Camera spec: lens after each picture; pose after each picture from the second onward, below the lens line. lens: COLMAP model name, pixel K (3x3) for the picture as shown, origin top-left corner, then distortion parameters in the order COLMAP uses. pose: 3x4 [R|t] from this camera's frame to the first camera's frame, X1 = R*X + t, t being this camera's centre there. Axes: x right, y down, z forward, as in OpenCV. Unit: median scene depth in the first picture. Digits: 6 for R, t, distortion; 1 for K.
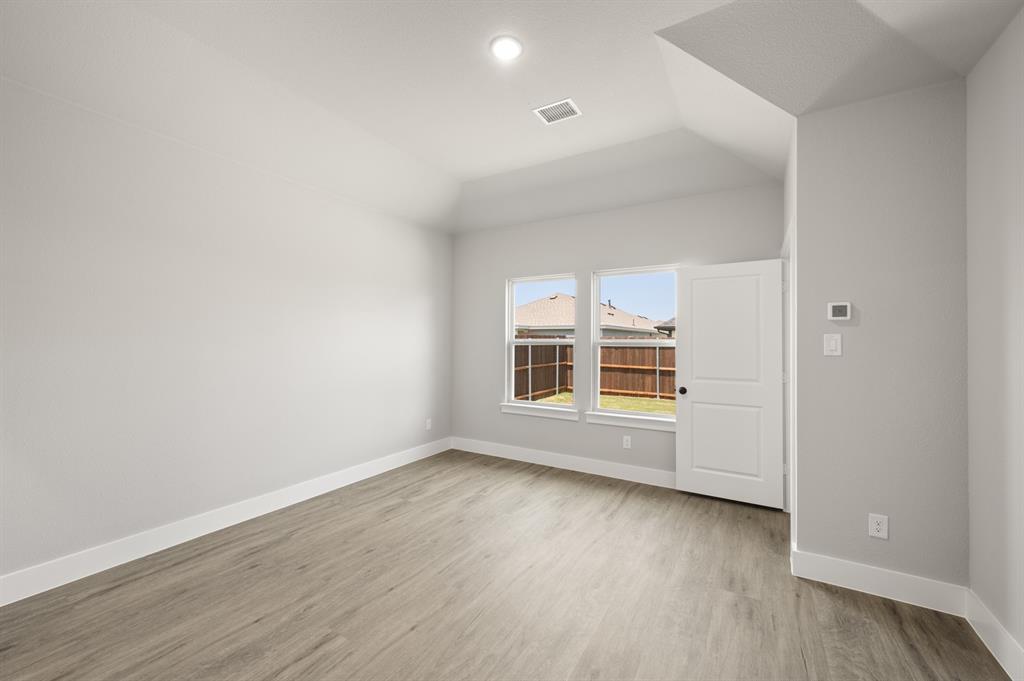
lens RADIAL K [[403.3, 0, 511.4], [0, 403.3, 337.9], [0, 0, 1]] dist [-0.001964, -0.000174]
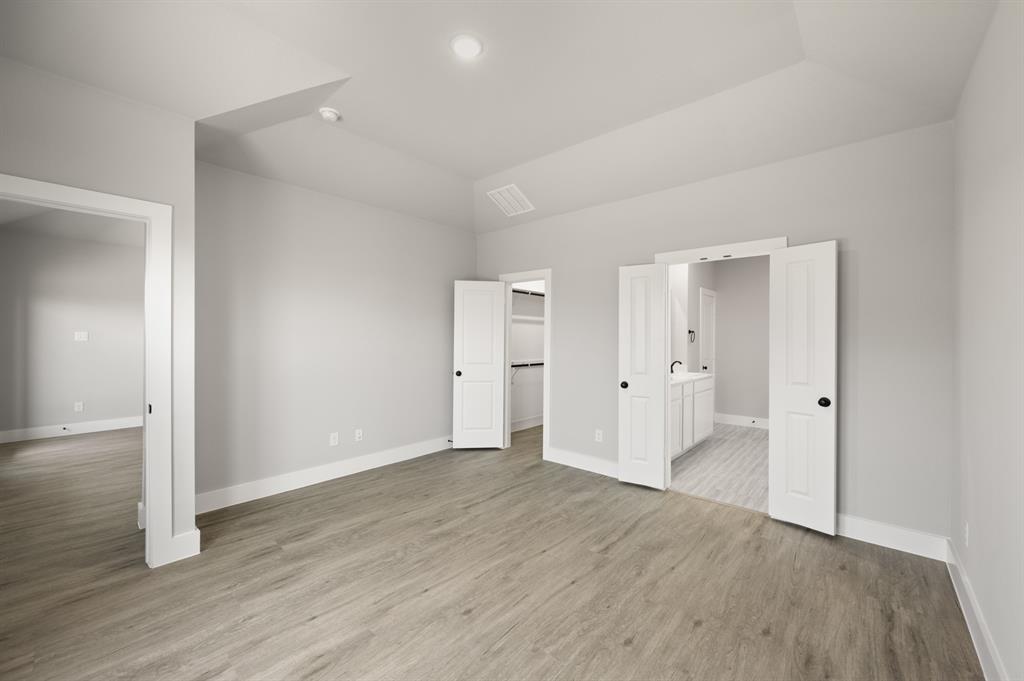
lens RADIAL K [[403.3, 0, 511.4], [0, 403.3, 337.9], [0, 0, 1]] dist [-0.001964, -0.000174]
pose [[-0.982944, -0.009474, 0.183659, -0.314309], [-0.010250, 0.999942, -0.003277, 0.012373], [-0.183618, -0.005104, -0.982985, 1.956303]]
